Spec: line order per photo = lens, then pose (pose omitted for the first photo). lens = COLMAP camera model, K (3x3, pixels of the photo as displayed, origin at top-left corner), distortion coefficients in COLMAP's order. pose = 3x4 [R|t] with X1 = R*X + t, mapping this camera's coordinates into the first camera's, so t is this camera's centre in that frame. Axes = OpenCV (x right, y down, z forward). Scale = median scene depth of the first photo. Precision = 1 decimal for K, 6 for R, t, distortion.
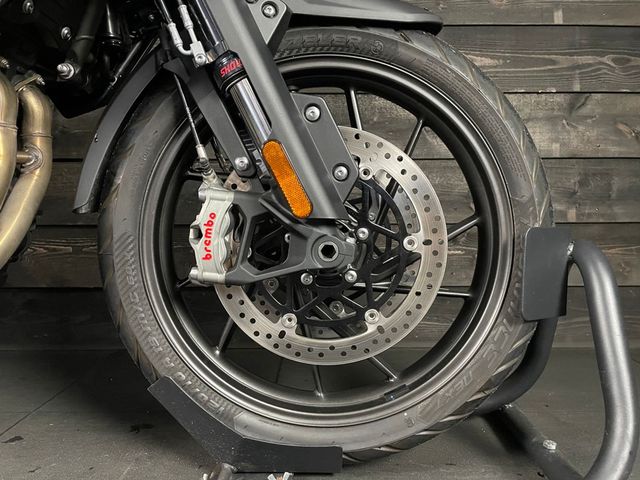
lens RADIAL K [[490.9, 0, 322.7], [0, 490.9, 242.0], [0, 0, 1]] dist [0.085417, -0.115291]
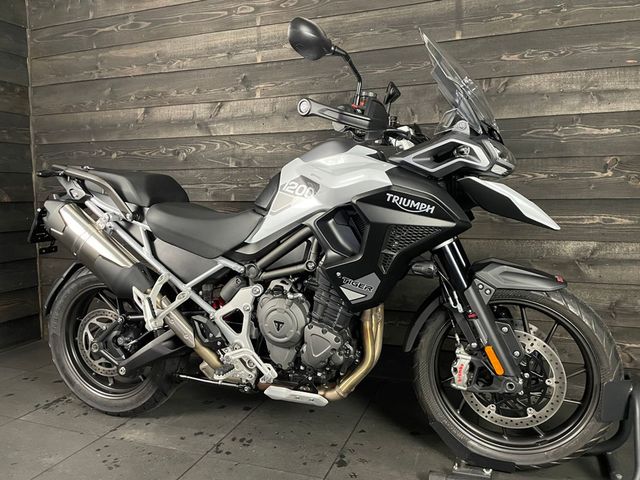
lens RADIAL K [[490.9, 0, 325.6], [0, 490.9, 235.2], [0, 0, 1]] dist [0.085417, -0.115291]
pose [[0.941215, 0.022499, -0.337058, -0.032252], [-0.012390, 0.999407, 0.032114, -0.677839], [0.337581, -0.026050, 0.940936, -1.393281]]
